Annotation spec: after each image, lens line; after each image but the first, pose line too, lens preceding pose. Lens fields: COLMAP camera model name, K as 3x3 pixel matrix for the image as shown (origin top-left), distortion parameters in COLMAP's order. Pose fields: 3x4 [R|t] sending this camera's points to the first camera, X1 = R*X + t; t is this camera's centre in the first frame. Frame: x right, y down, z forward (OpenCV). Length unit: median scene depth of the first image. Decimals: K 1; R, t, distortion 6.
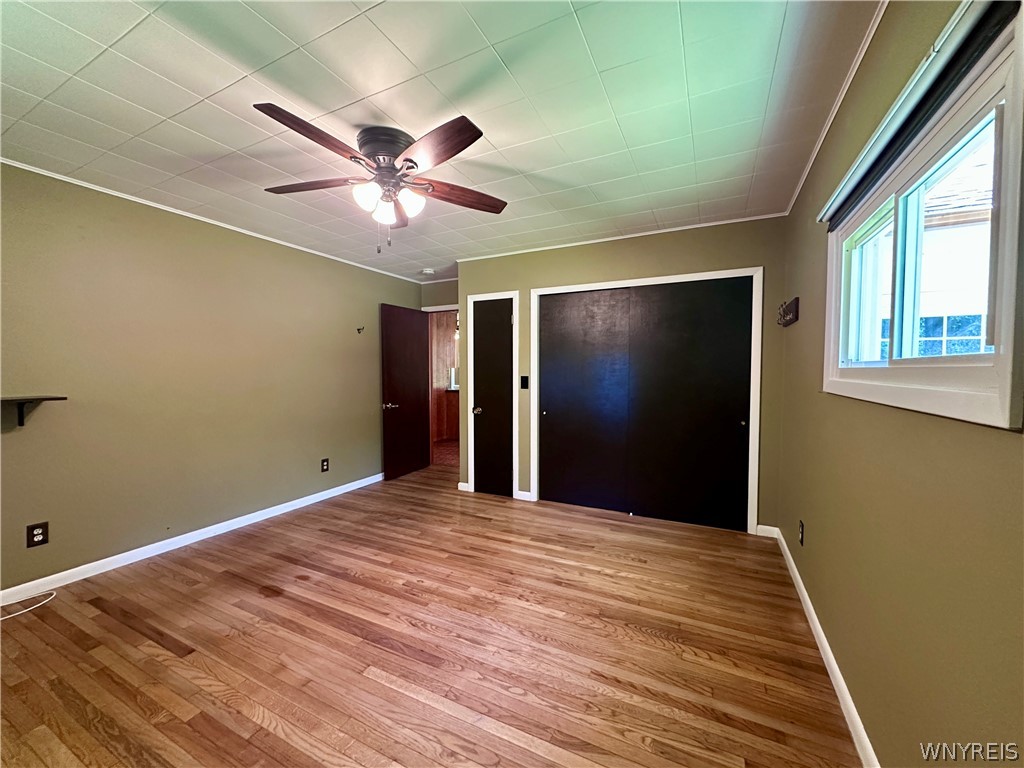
lens RADIAL K [[408.4, 0, 514.0], [0, 408.4, 385.2], [0, 0, 1]] dist [-0.003144, 0.001074]
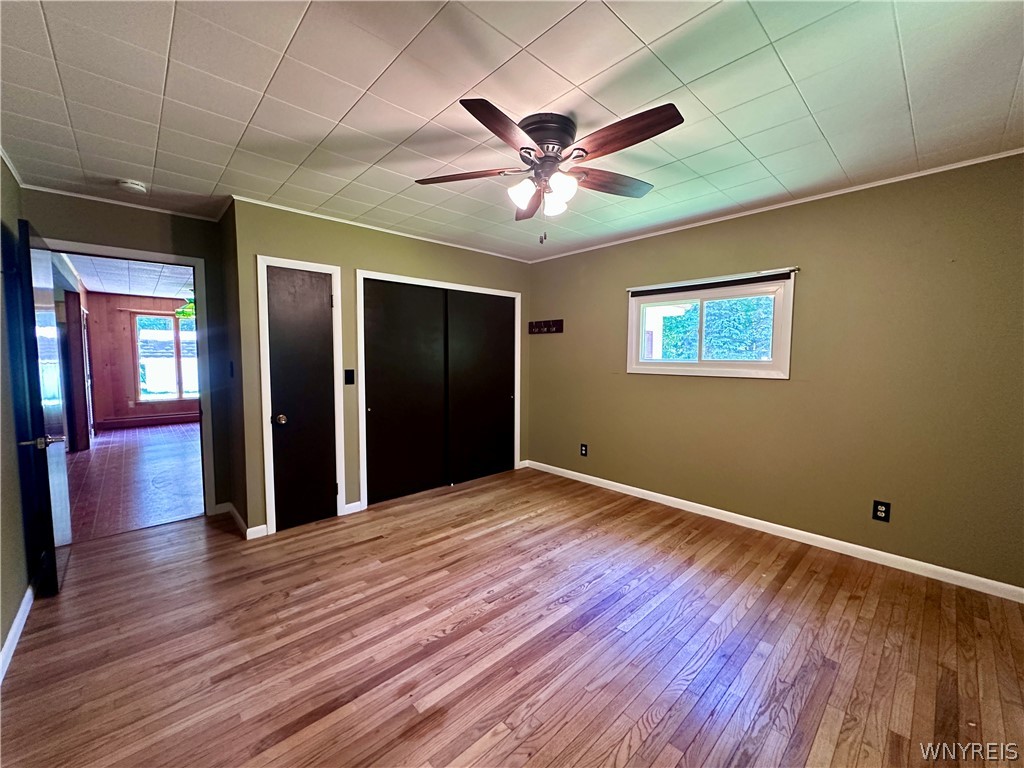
lens RADIAL K [[408.4, 0, 509.2], [0, 408.4, 384.0], [0, 0, 1]] dist [-0.003144, 0.001074]
pose [[0.353081, -0.063531, 0.933433, -1.038508], [0.031420, 0.997934, 0.056036, -0.046673], [-0.935065, 0.009543, 0.354348, 0.610069]]
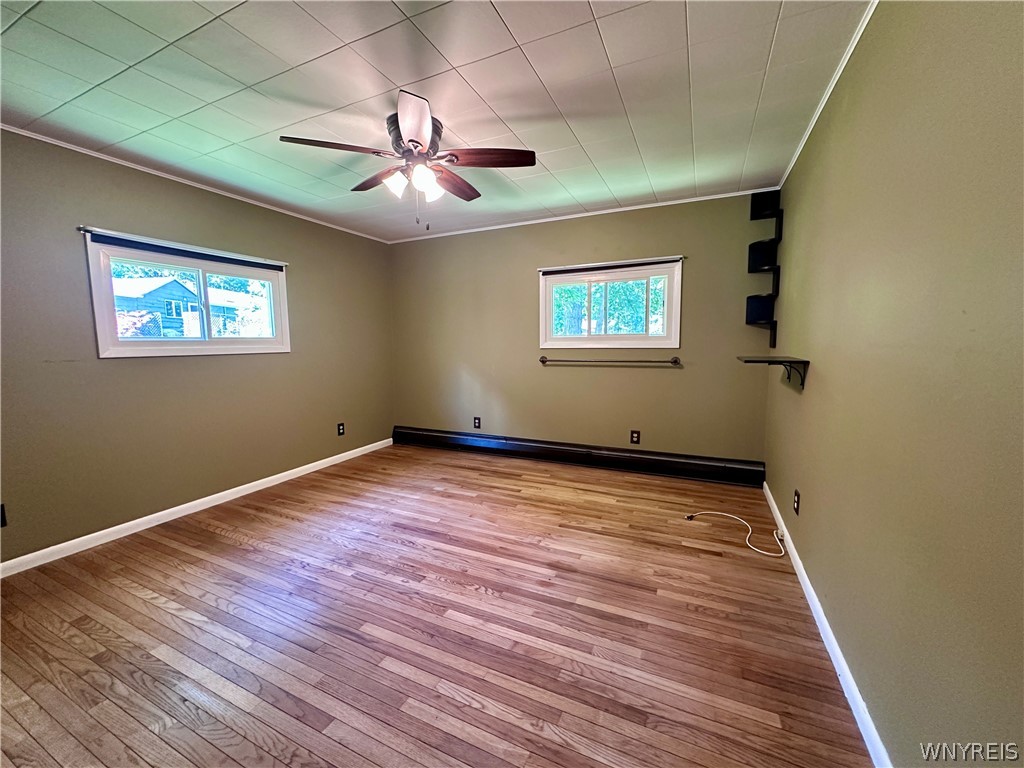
lens RADIAL K [[408.4, 0, 513.8], [0, 408.4, 384.0], [0, 0, 1]] dist [-0.003144, 0.001074]
pose [[-0.999662, 0.014937, -0.021270, -0.440568], [0.011732, 0.989575, 0.143541, -0.057415], [0.023192, 0.143243, -0.989416, 1.770969]]
